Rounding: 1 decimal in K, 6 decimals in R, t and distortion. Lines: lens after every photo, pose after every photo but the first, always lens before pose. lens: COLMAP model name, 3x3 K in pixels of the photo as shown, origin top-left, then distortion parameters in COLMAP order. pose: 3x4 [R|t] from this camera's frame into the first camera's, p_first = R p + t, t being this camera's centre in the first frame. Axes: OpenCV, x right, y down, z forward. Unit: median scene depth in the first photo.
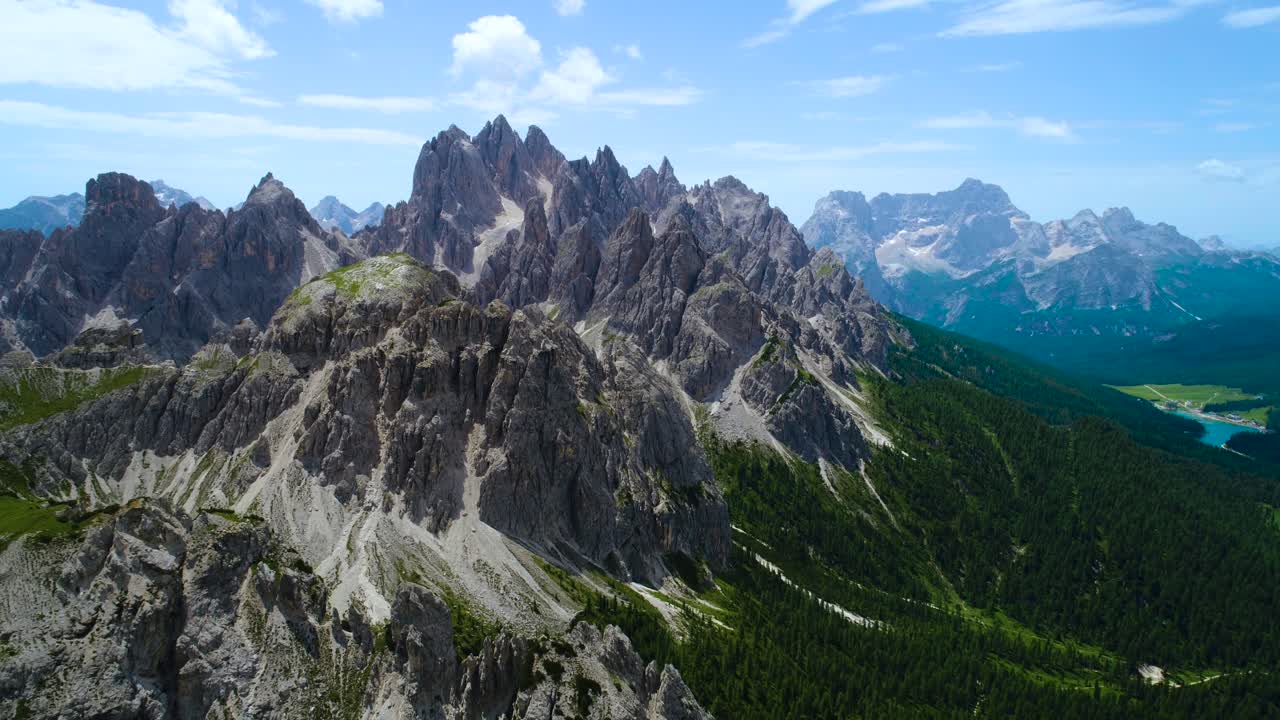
lens RADIAL K [[856.2, 0, 640.0], [0, 856.2, 360.0], [0, 0, 1]] dist [0.003139, 0.000423]
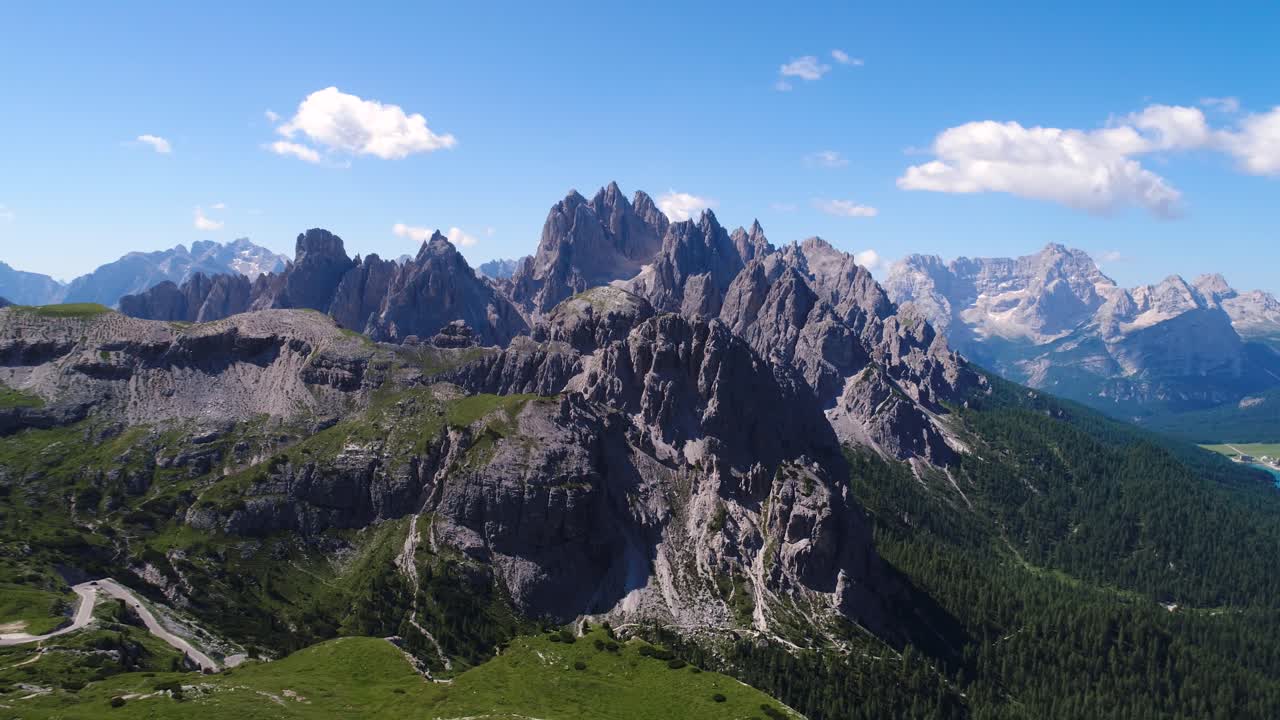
lens RADIAL K [[901.4, 0, 640.0], [0, 901.4, 360.0], [0, 0, 1]] dist [0.000784, 0.000420]
pose [[0.997604, 0.017161, -0.067015, -0.063123], [-0.022274, 0.996836, -0.076306, 0.052755], [0.065493, 0.077616, 0.994830, -0.221769]]
